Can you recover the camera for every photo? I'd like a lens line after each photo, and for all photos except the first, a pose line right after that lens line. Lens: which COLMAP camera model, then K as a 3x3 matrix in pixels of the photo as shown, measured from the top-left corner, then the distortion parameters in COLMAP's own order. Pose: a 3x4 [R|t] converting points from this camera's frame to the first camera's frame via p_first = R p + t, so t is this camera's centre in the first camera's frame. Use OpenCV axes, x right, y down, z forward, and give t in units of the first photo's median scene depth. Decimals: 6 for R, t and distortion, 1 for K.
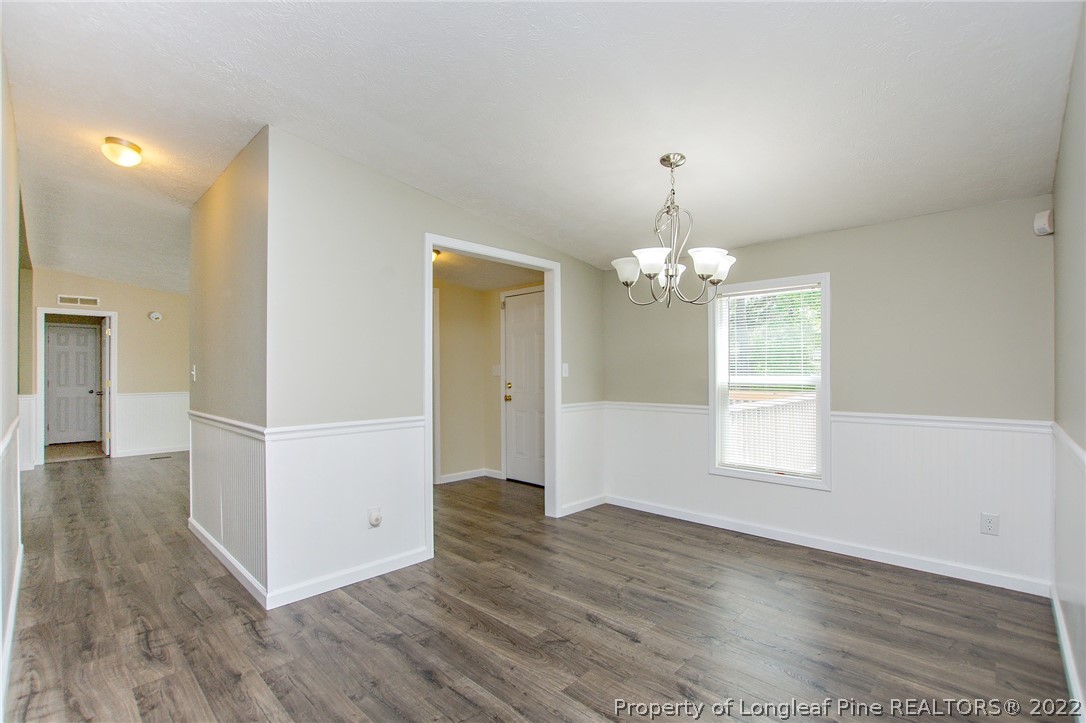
lens RADIAL K [[489.7, 0, 535.4], [0, 489.7, 373.2], [0, 0, 1]] dist [-0.035384, 0.006267]
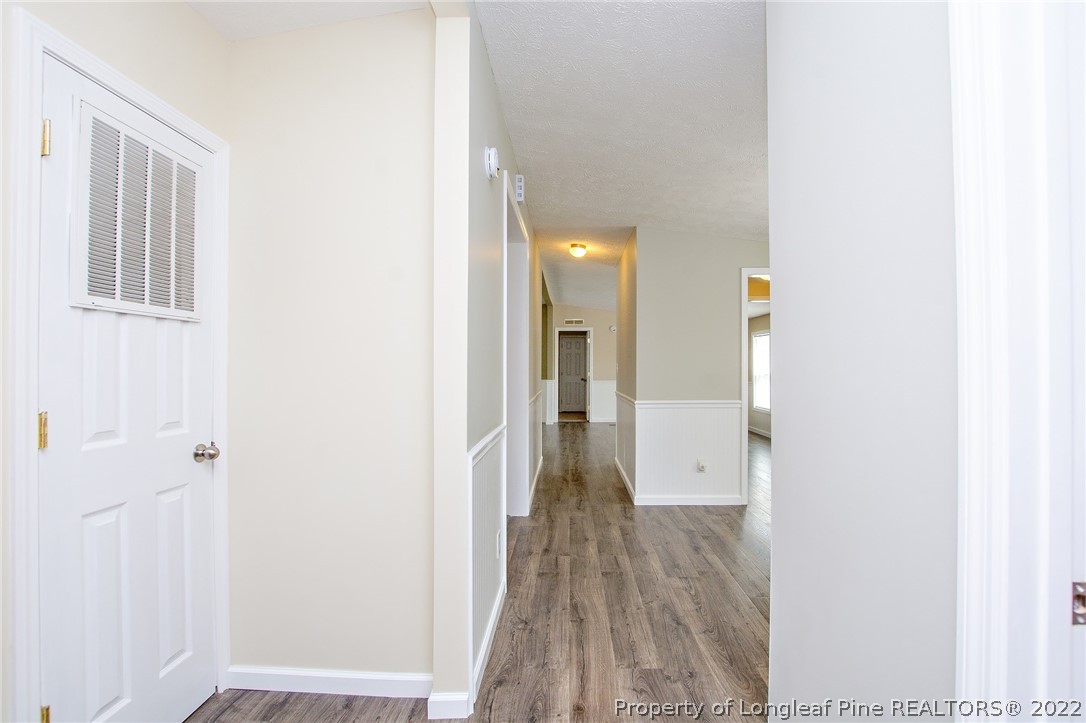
lens RADIAL K [[489.7, 0, 546.0], [0, 489.7, 363.0], [0, 0, 1]] dist [-0.035384, 0.006267]
pose [[0.661123, -0.002532, -0.750273, 0.594721], [-0.003320, 0.999975, -0.006300, -0.010136], [0.750270, 0.006656, 0.661098, -0.439411]]
